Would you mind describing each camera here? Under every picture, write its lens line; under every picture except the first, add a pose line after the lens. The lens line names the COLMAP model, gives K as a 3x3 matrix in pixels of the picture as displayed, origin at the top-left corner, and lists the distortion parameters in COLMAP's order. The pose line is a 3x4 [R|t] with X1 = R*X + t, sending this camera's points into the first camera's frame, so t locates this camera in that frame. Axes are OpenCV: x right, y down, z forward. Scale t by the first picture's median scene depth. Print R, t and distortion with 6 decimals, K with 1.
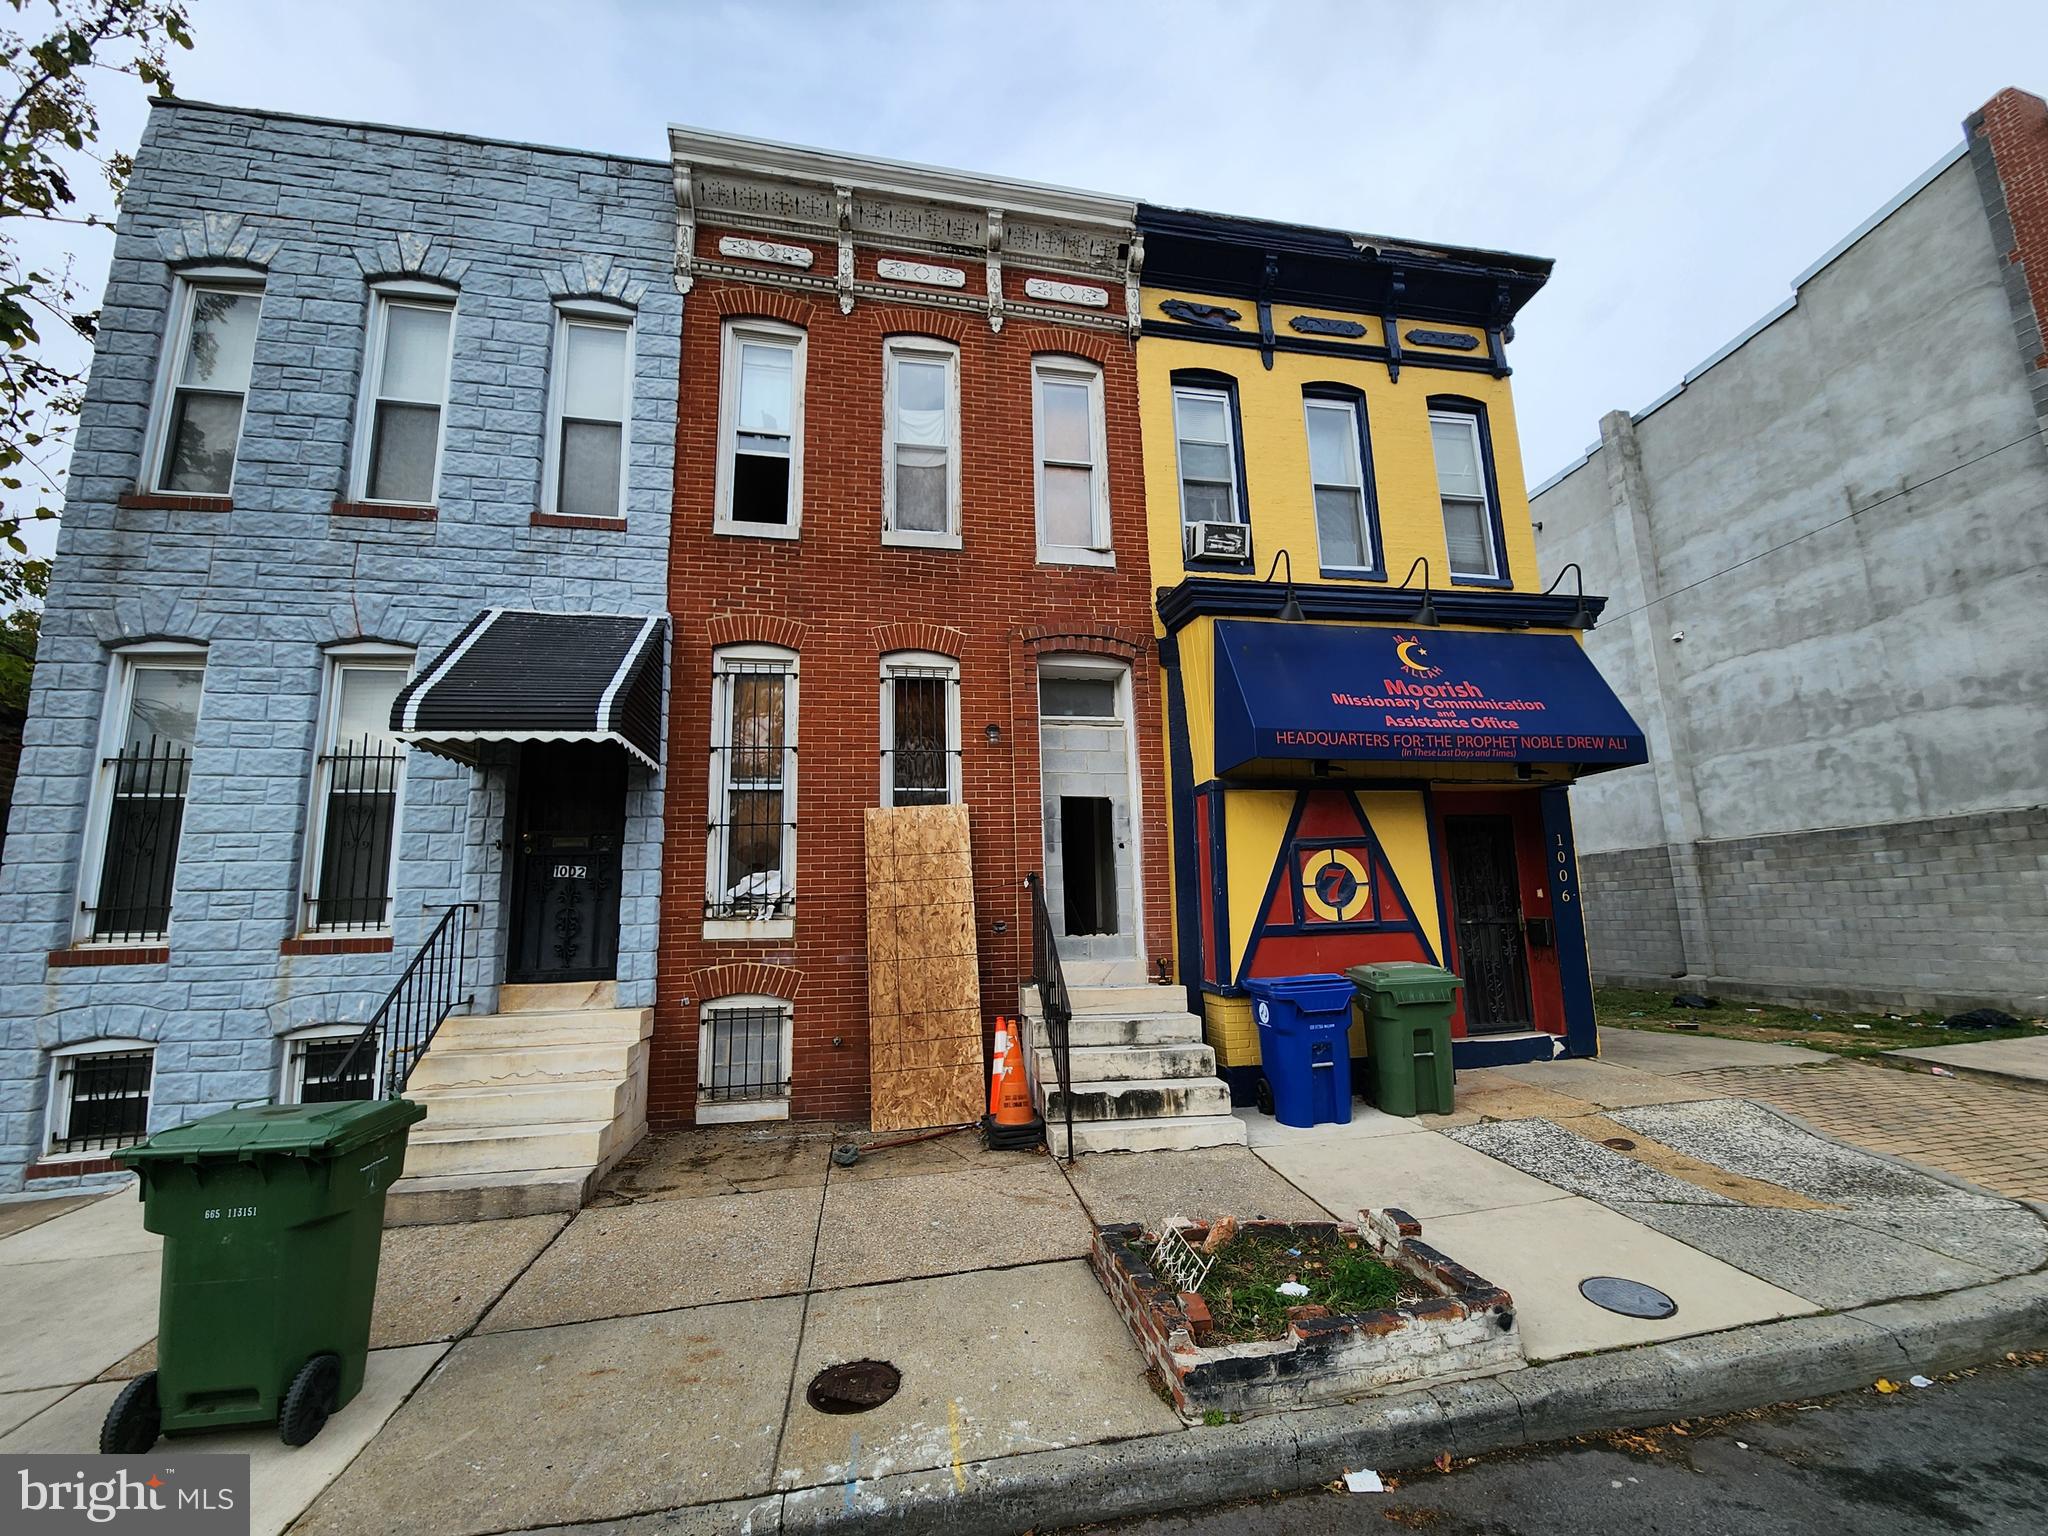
lens RADIAL K [[825.7, 0, 1027.1], [0, 825.7, 776.1], [0, 0, 1]] dist [0.000370, -0.000626]
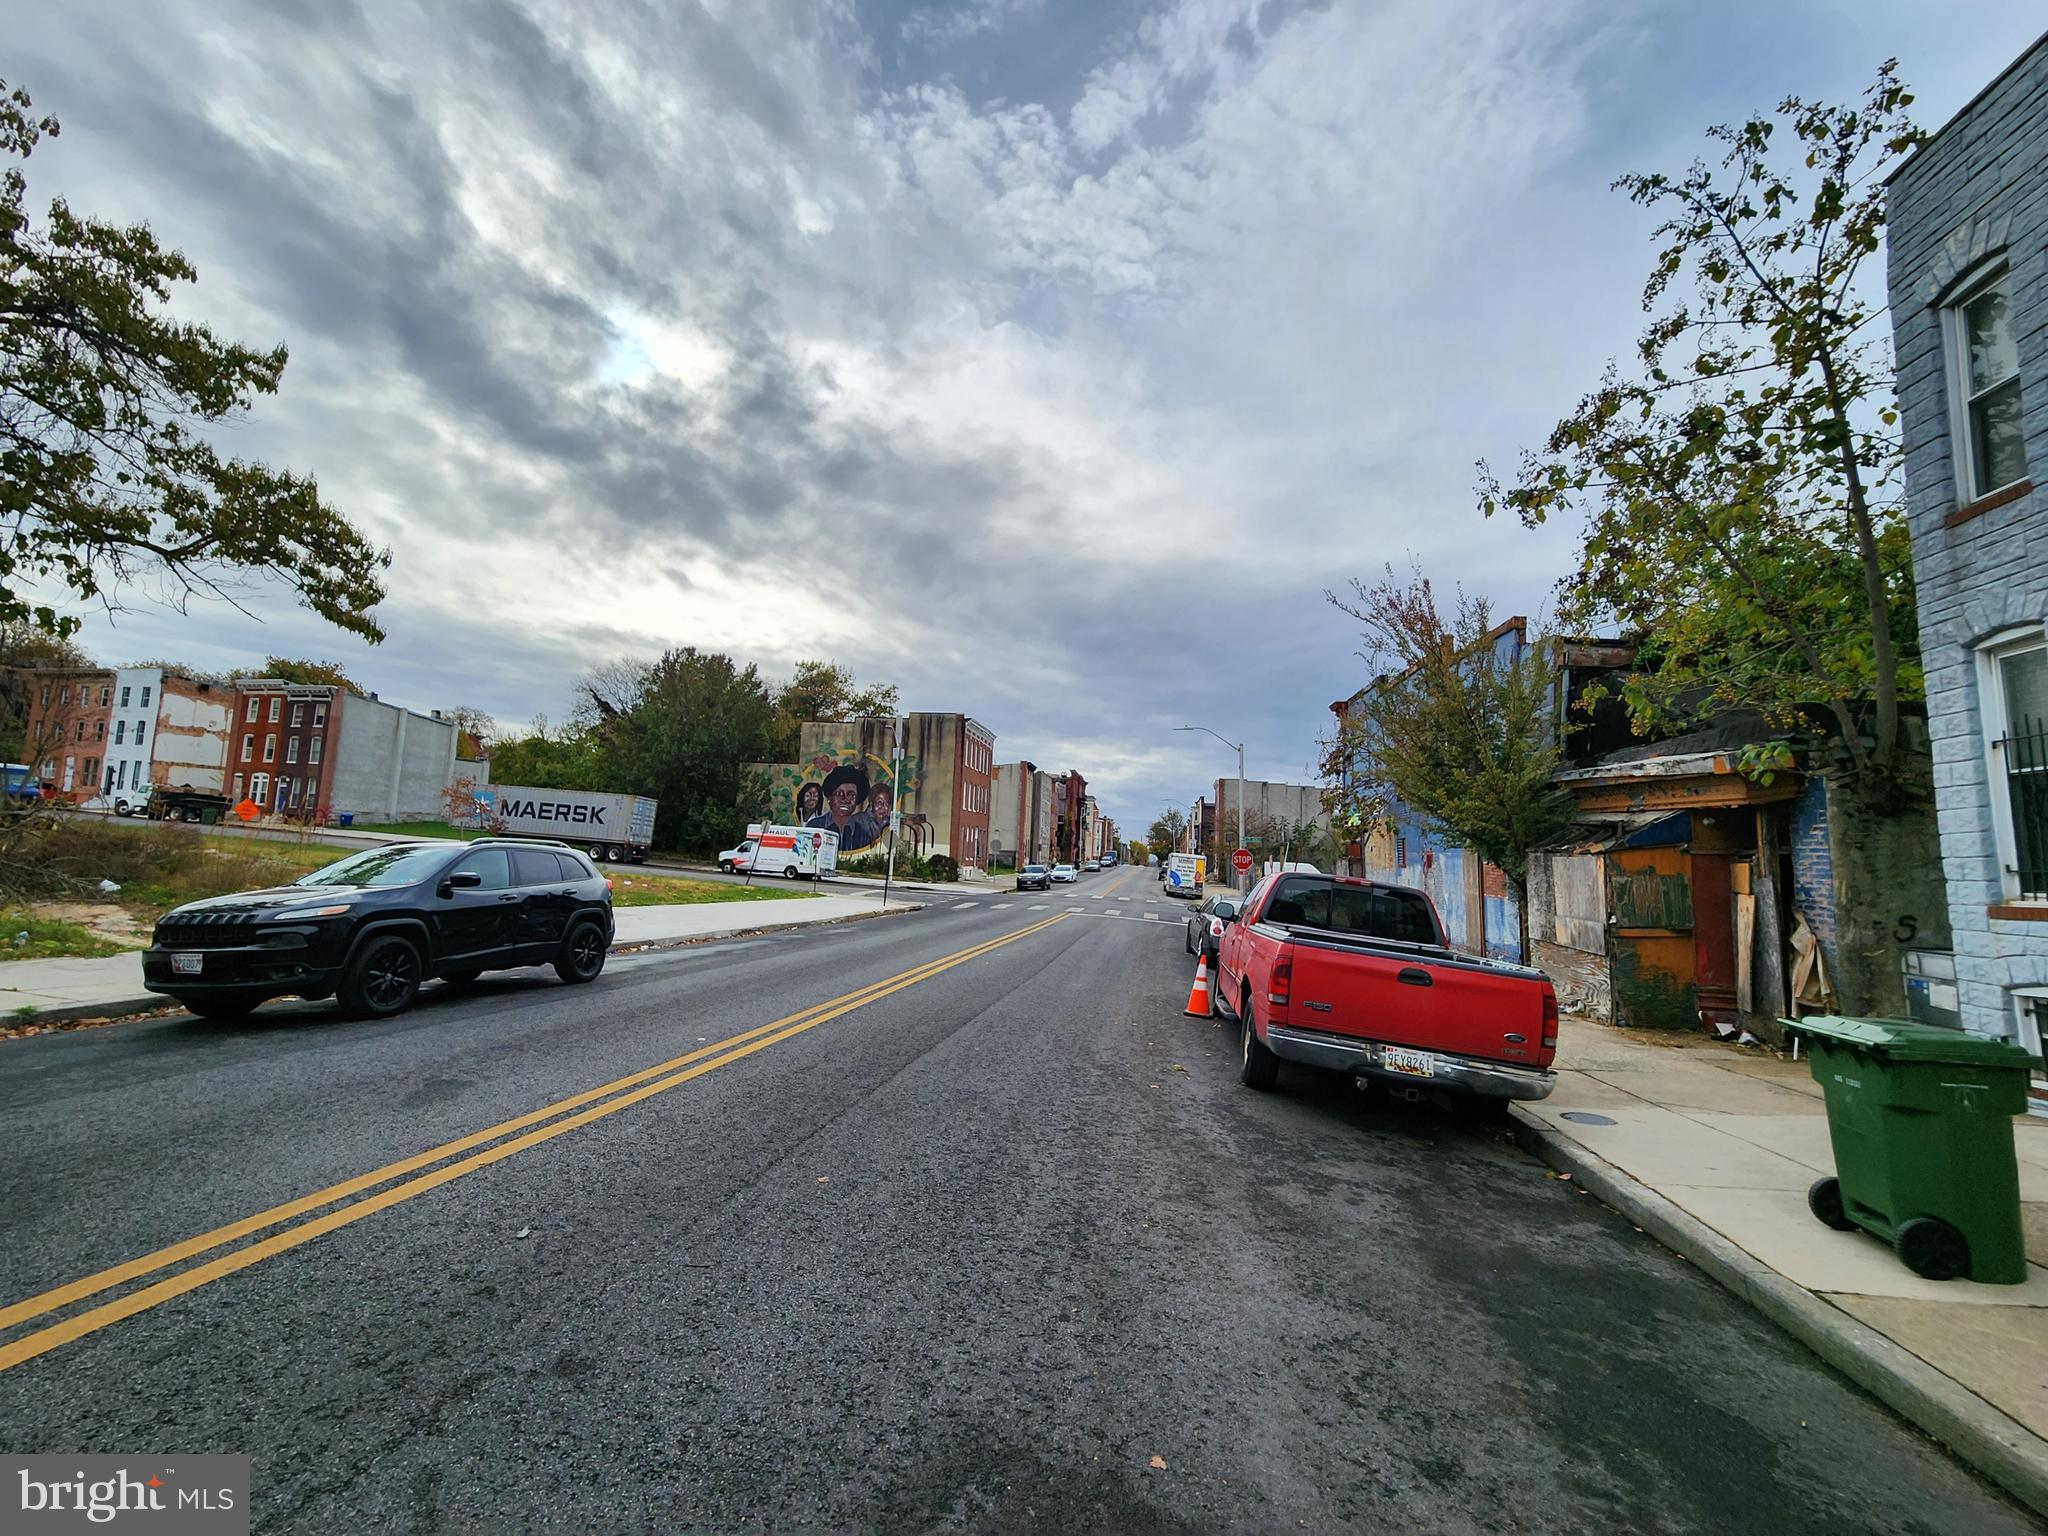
lens RADIAL K [[825.7, 0, 1031.3], [0, 825.7, 768.3], [0, 0, 1]] dist [0.000370, -0.000626]
pose [[-0.313712, -0.087392, -0.945488, 0.394723], [0.131146, 0.982224, -0.134301, -0.005828], [0.940418, -0.166129, -0.296675, 0.072914]]
